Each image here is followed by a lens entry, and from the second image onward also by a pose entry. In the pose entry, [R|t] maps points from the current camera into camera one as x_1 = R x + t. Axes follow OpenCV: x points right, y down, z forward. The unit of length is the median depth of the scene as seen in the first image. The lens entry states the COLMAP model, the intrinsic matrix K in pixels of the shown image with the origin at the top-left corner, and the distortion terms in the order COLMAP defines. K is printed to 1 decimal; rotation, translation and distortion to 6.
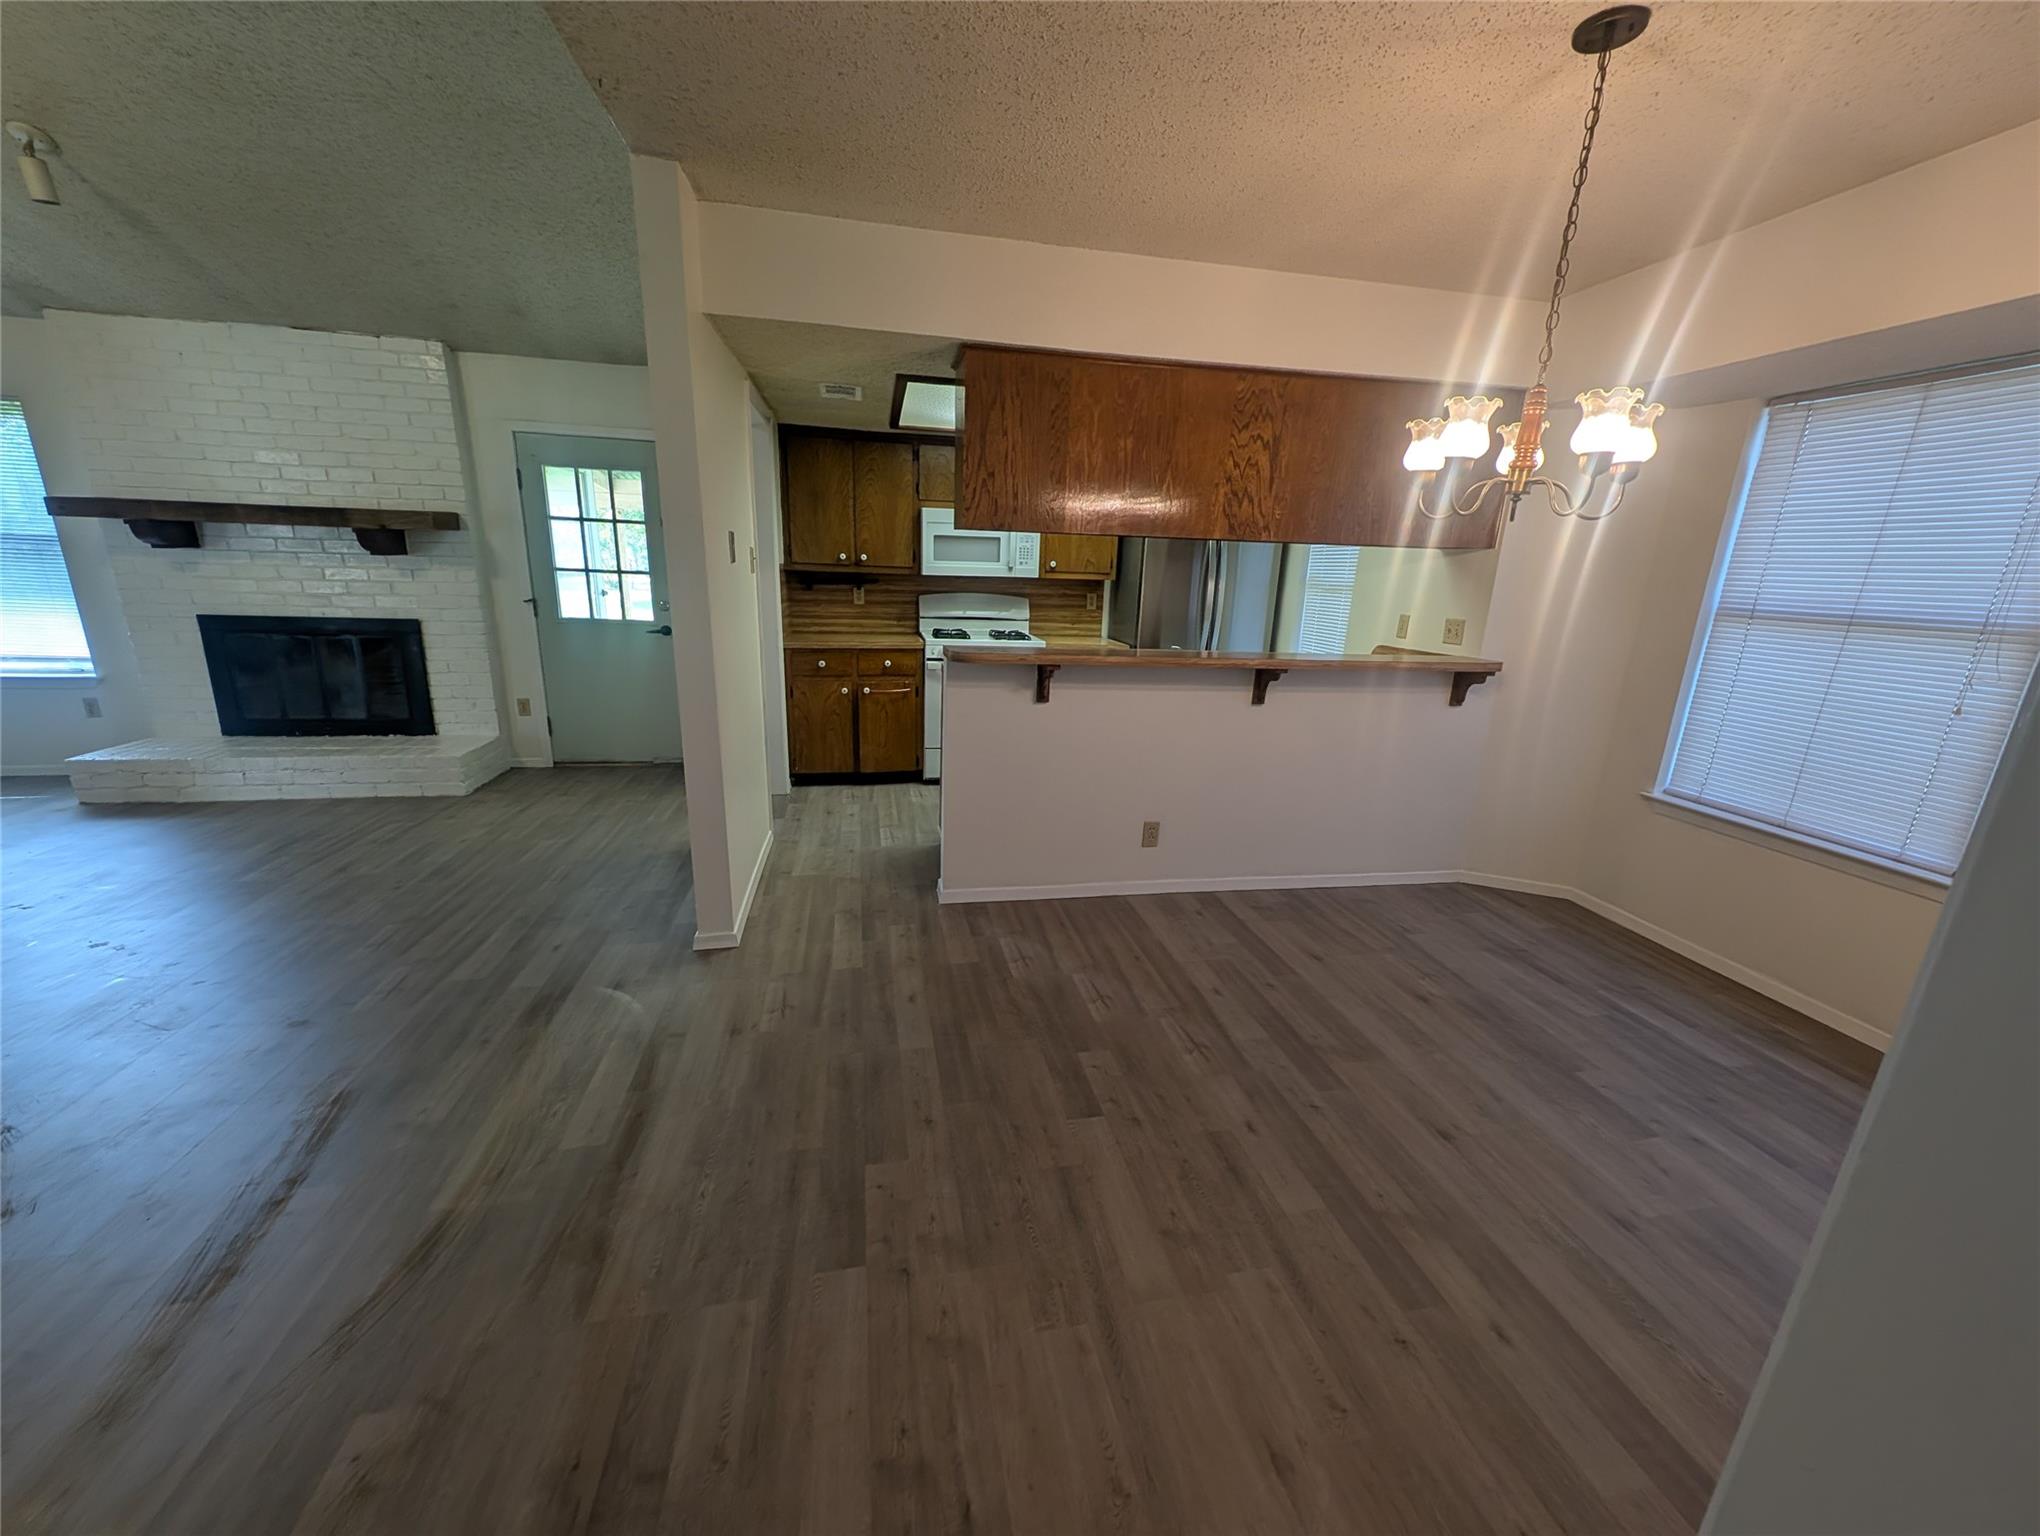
lens RADIAL K [[771.2, 0, 1018.5], [0, 771.2, 773.4], [0, 0, 1]] dist [0.012868, -0.004552]
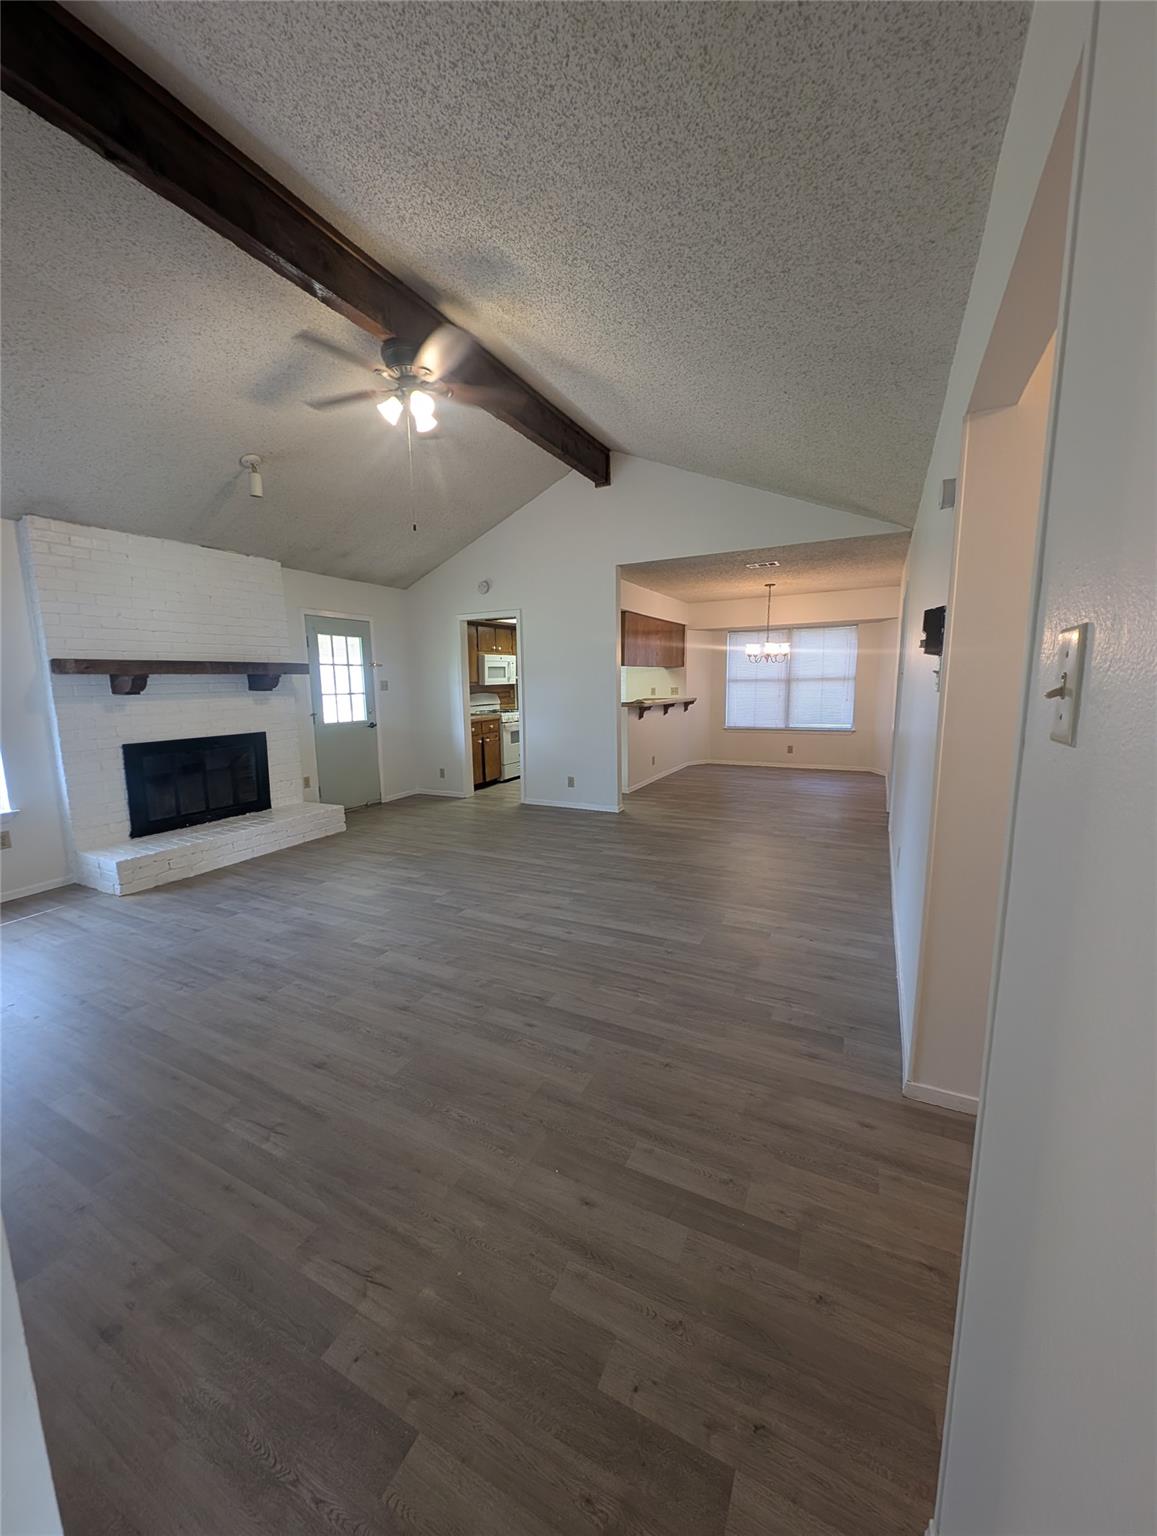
lens RADIAL K [[580.7, 0, 582.5], [0, 580.7, 769.3], [0, 0, 1]] dist [0.012868, -0.004552]
pose [[0.611182, -0.166746, 0.773726, -2.069401], [0.242896, 0.969901, 0.017155, 0.005619], [-0.753298, 0.177450, 0.633288, -0.278831]]
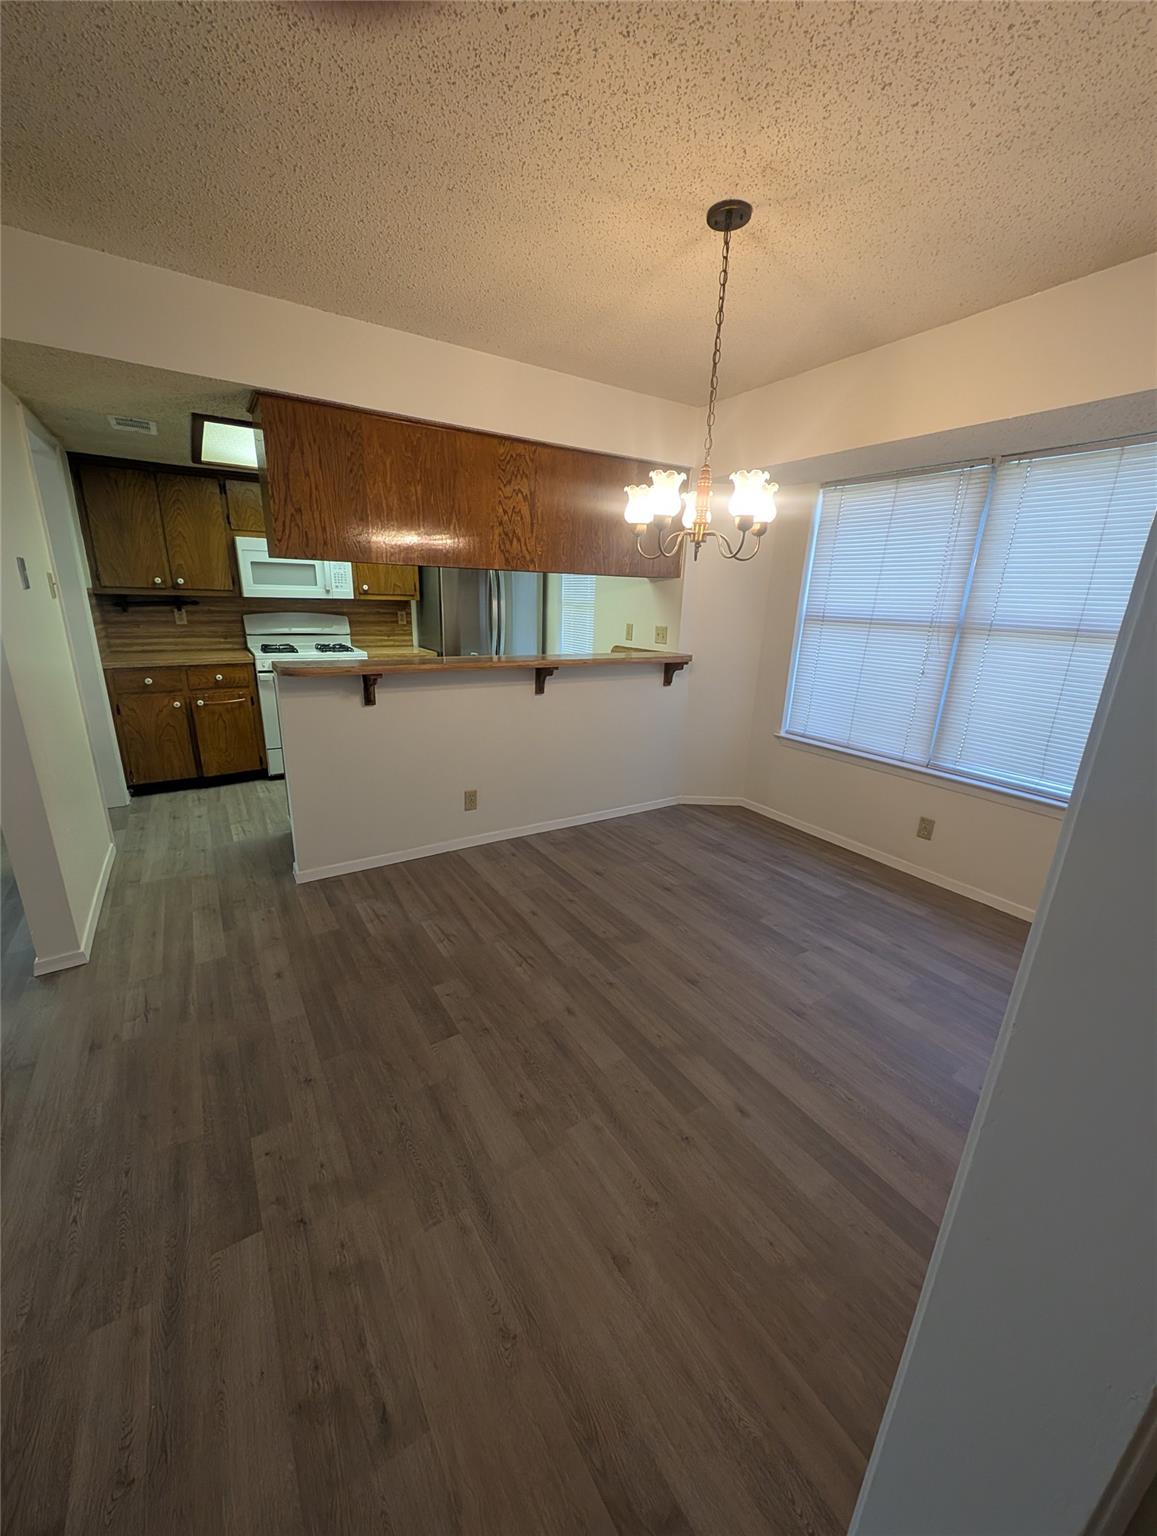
lens RADIAL K [[580.7, 0, 575.3], [0, 580.7, 767.0], [0, 0, 1]] dist [0.012868, -0.004552]
pose [[0.930136, -0.112201, 0.349654, 0.001217], [0.098683, 0.993525, 0.056301, -0.016366], [-0.353707, -0.017862, 0.935186, 0.036972]]
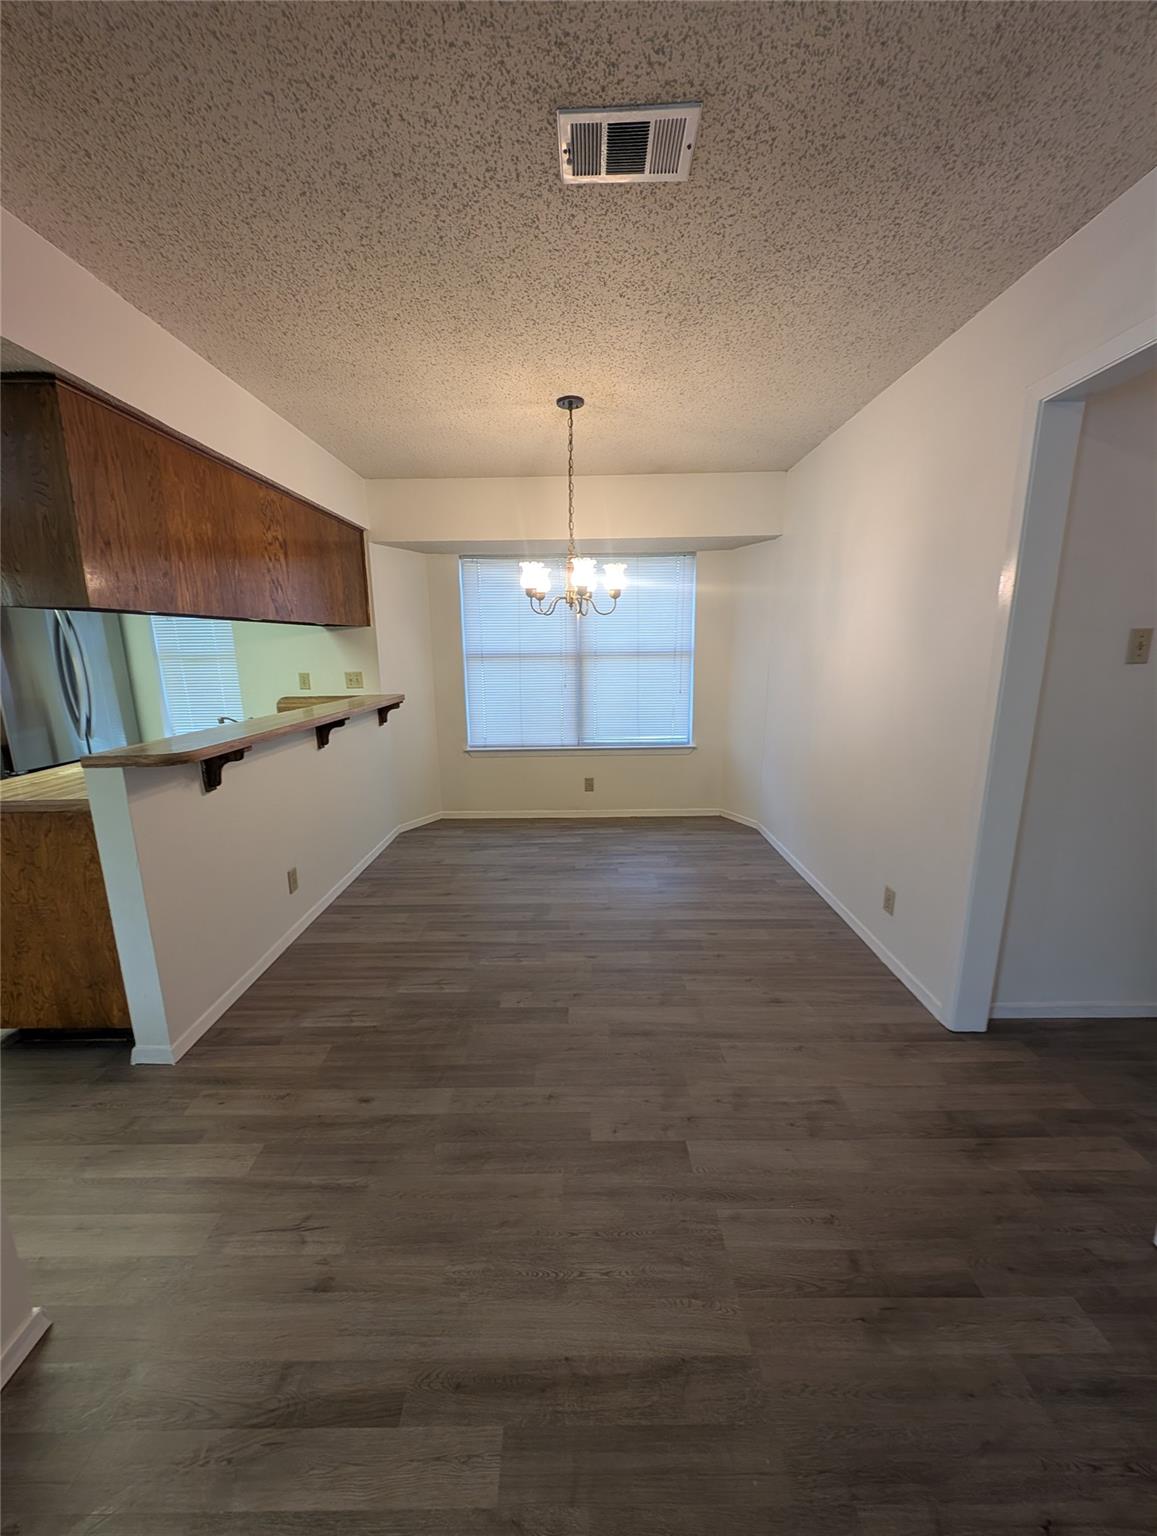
lens RADIAL K [[580.7, 0, 577.3], [0, 580.7, 764.0], [0, 0, 1]] dist [0.012868, -0.004552]
pose [[0.195120, -0.236522, 0.951833, -0.591501], [0.273678, 0.945068, 0.178738, -0.137130], [-0.941822, 0.225621, 0.249132, 0.421867]]
